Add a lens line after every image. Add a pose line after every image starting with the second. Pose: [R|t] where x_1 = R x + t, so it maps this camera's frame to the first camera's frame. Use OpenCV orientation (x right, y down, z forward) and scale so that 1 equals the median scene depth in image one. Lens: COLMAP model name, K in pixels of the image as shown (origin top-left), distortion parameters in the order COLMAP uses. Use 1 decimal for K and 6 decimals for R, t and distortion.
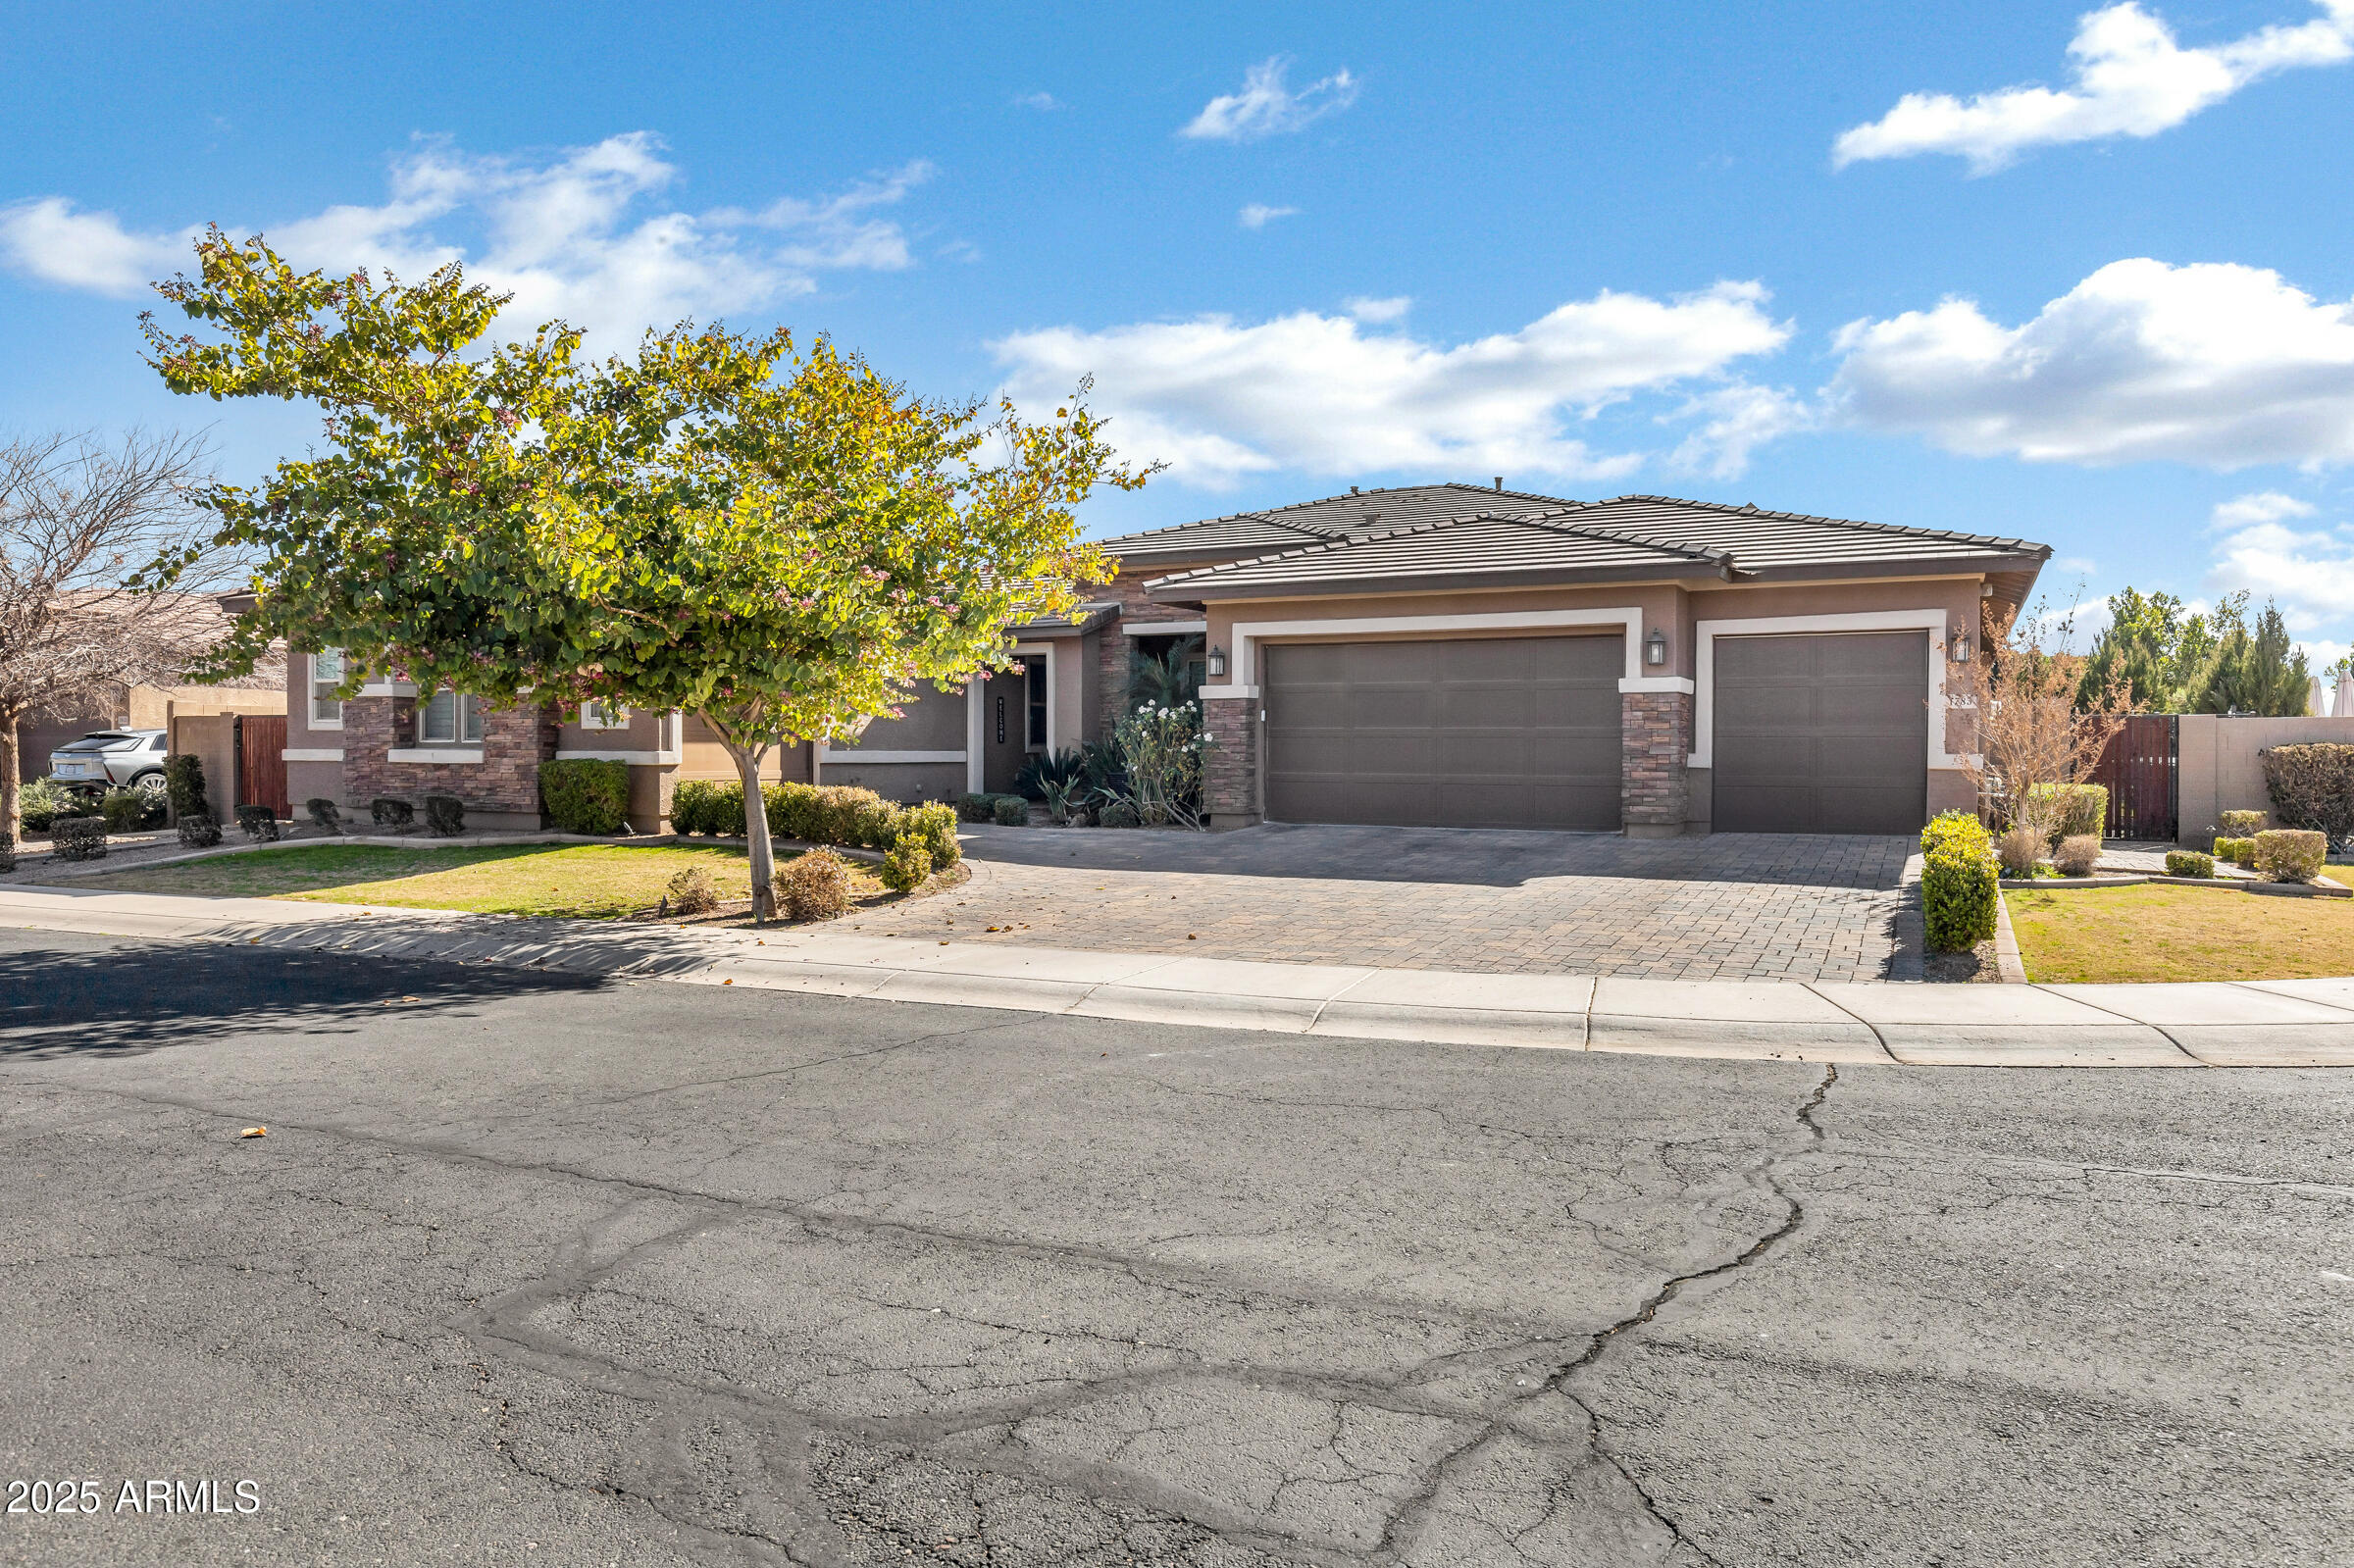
lens RADIAL K [[1461.7, 0, 1178.8], [0, 1461.7, 778.7], [0, 0, 1]] dist [-0.007884, -0.002170]
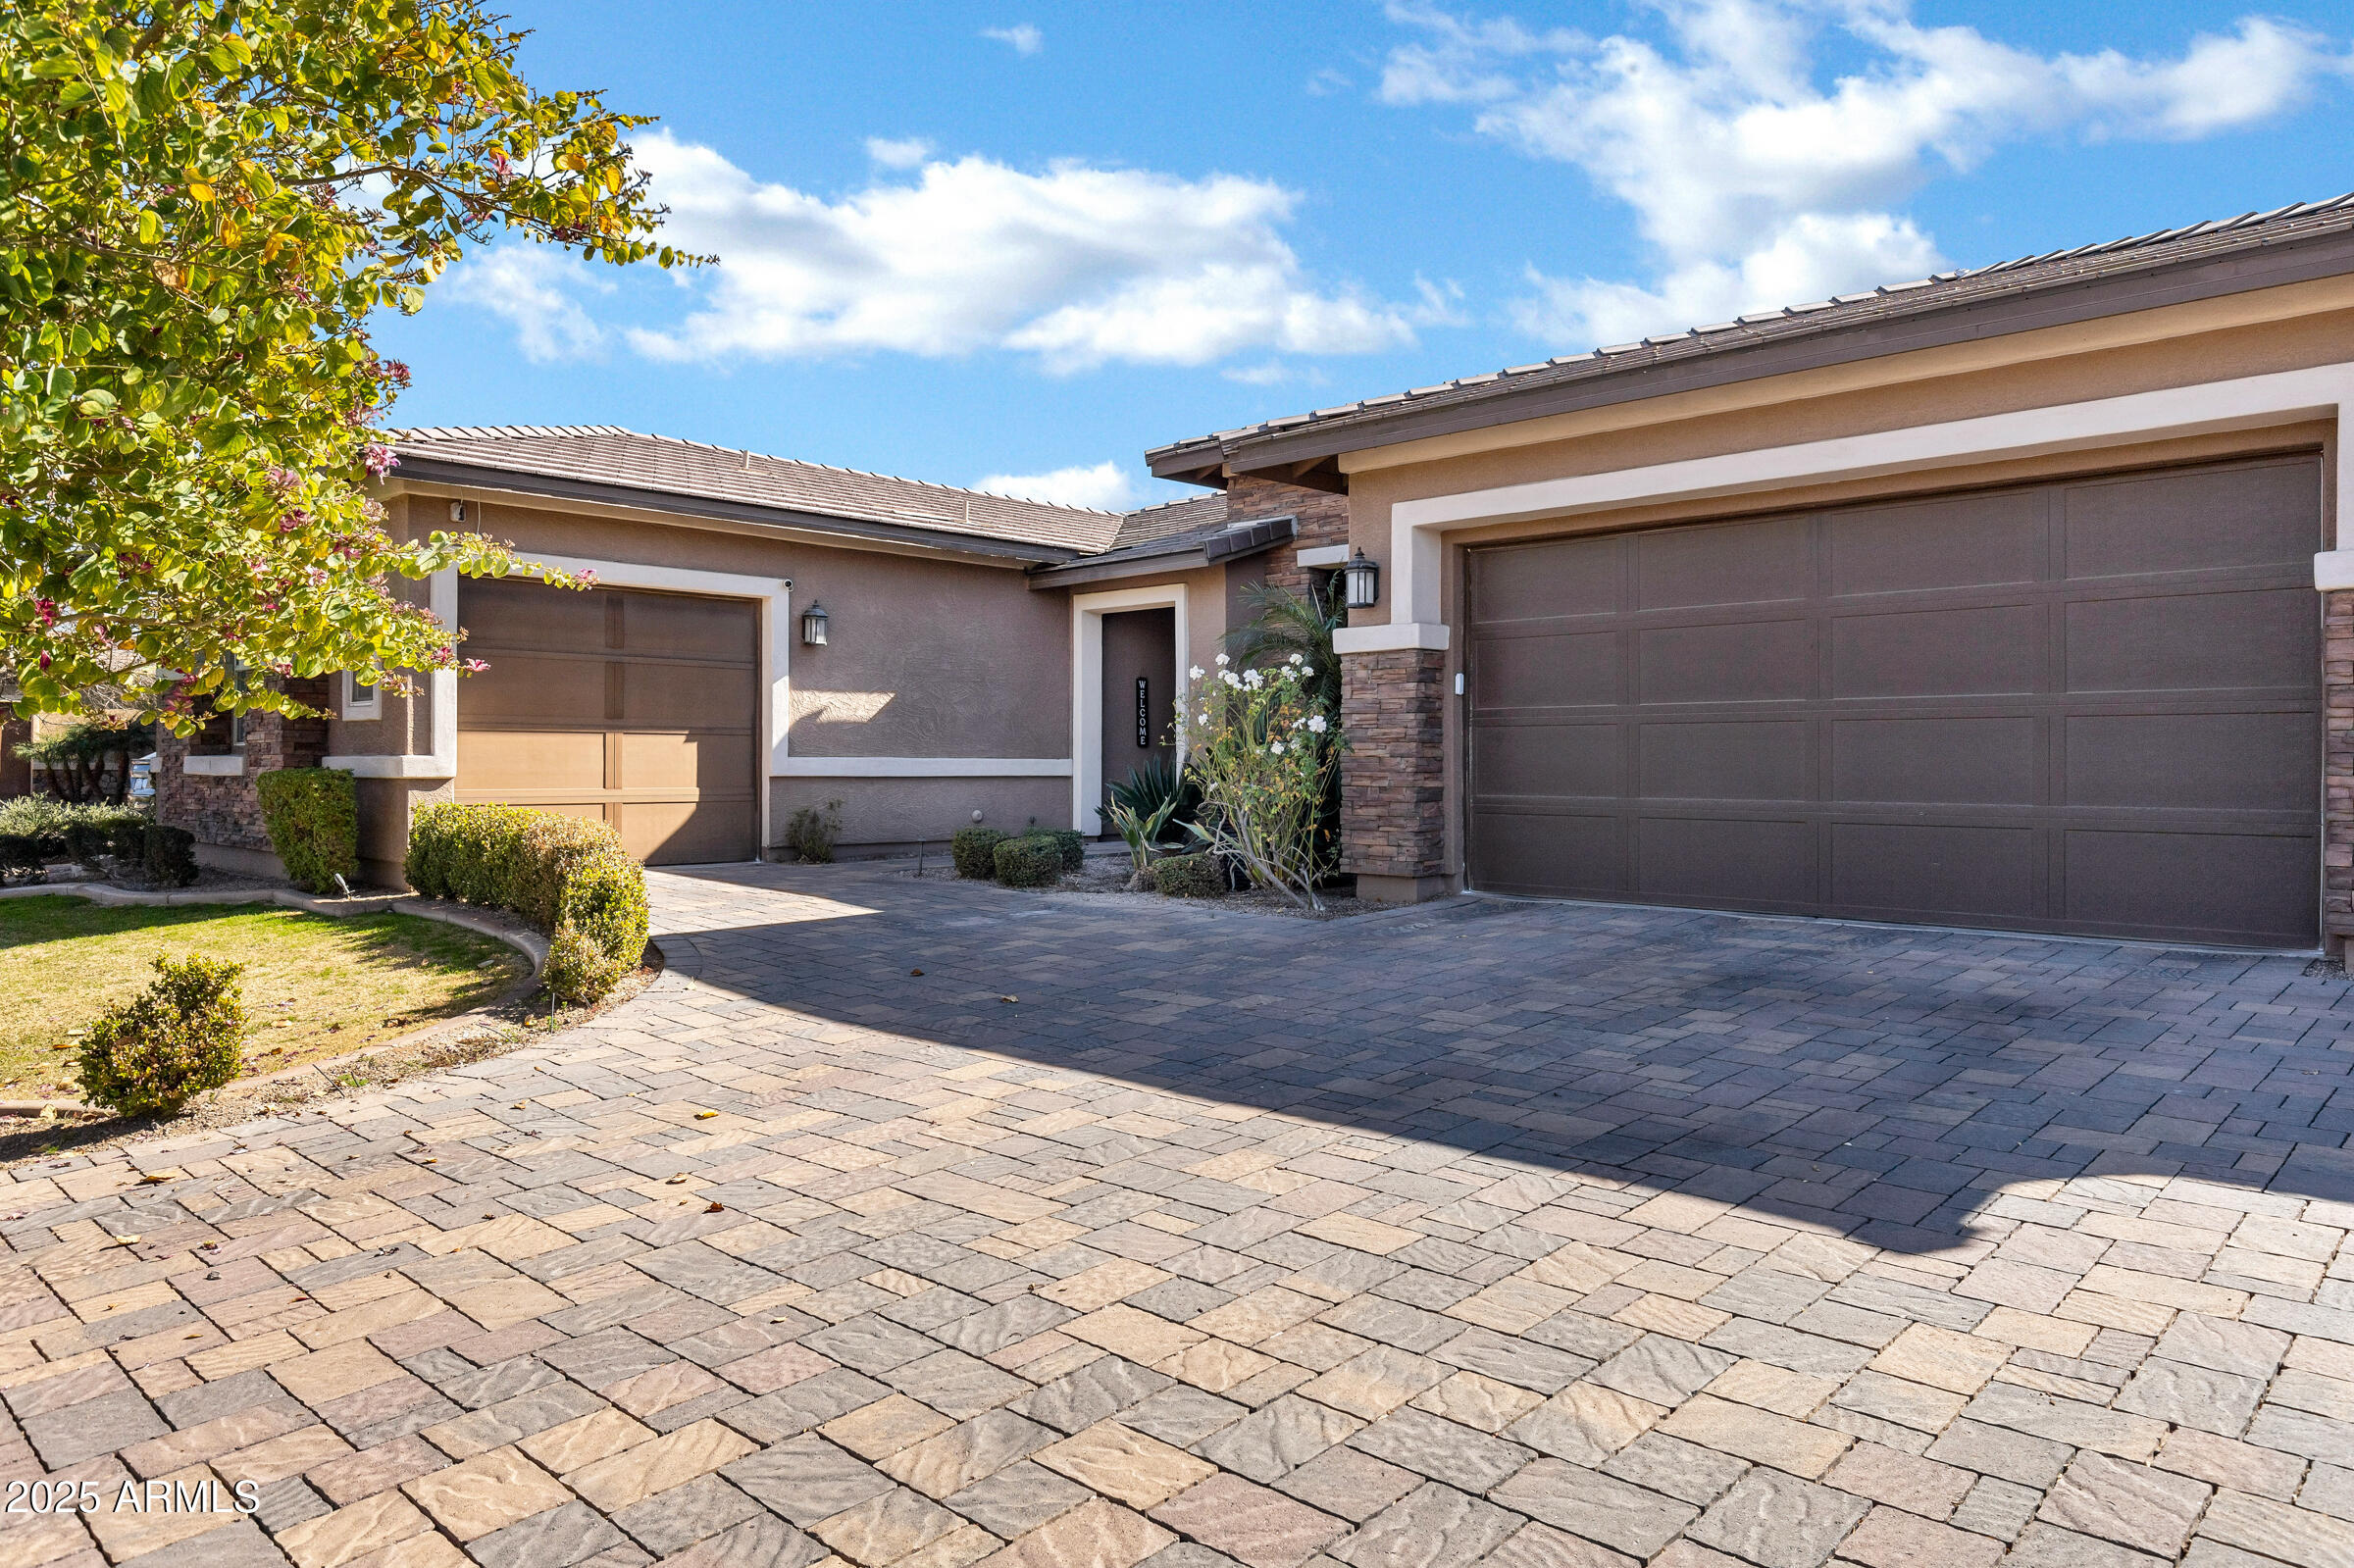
lens RADIAL K [[1461.7, 0, 1175.9], [0, 1461.7, 783.6], [0, 0, 1]] dist [-0.007884, -0.002170]
pose [[0.951764, 0.002539, -0.306821, 0.121009], [-0.005692, 0.999940, -0.009382, -0.003027], [0.306778, 0.010675, 0.951721, 0.490327]]
